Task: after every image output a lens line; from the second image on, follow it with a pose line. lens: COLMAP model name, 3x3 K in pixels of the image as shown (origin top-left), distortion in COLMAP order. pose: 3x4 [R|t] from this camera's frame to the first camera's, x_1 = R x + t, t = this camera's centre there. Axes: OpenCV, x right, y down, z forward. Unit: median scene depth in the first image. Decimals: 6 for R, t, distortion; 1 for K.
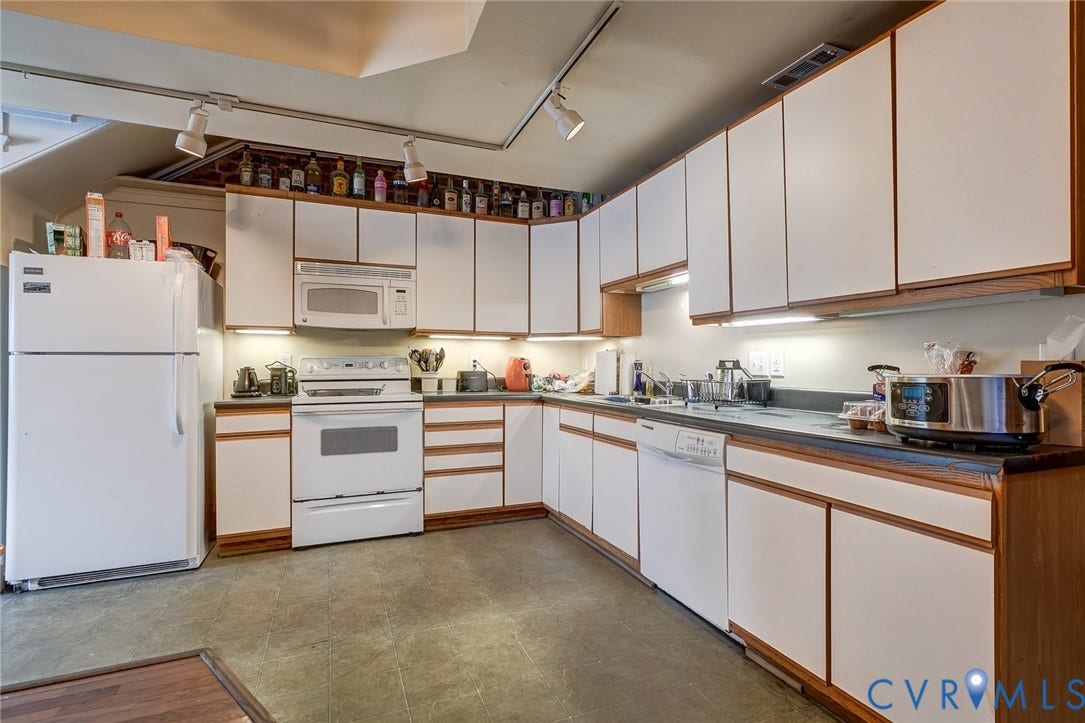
lens RADIAL K [[505.1, 0, 546.9], [0, 505.1, 361.9], [0, 0, 1]] dist [0.001374, 0.001518]
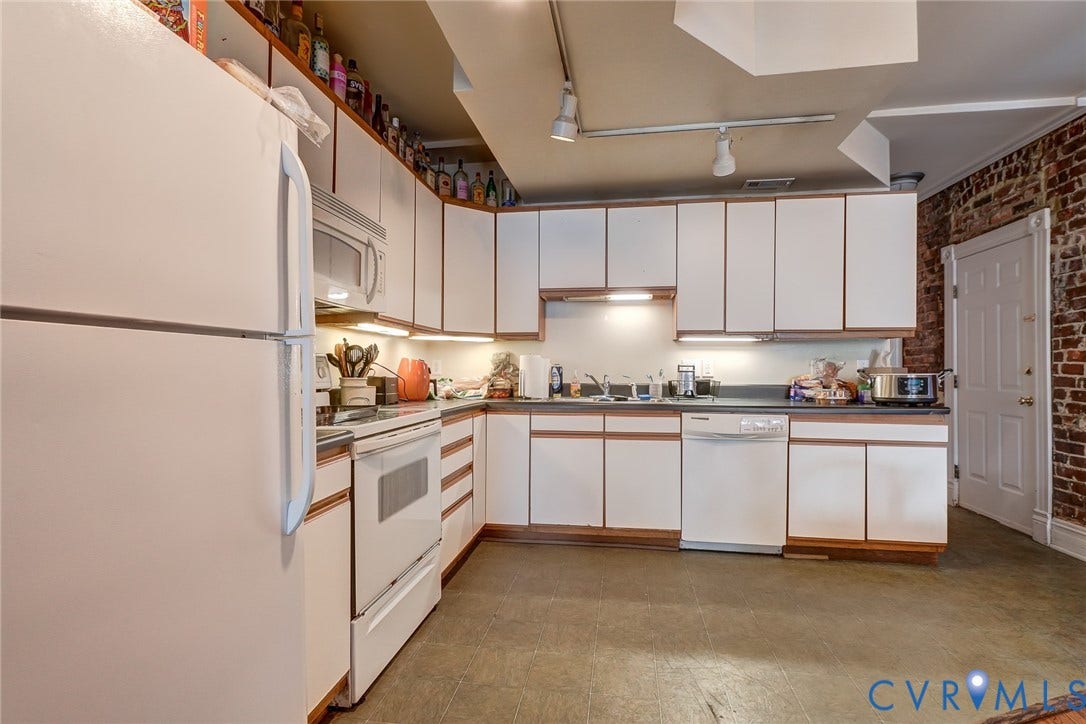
lens RADIAL K [[505.5, 0, 548.6], [0, 505.5, 365.0], [0, 0, 1]] dist [0.001374, 0.001518]
pose [[0.518336, 0.008593, 0.855134, -0.877585], [-0.007051, 0.999958, -0.005775, 0.005573], [-0.855148, -0.003036, 0.518375, 0.553068]]
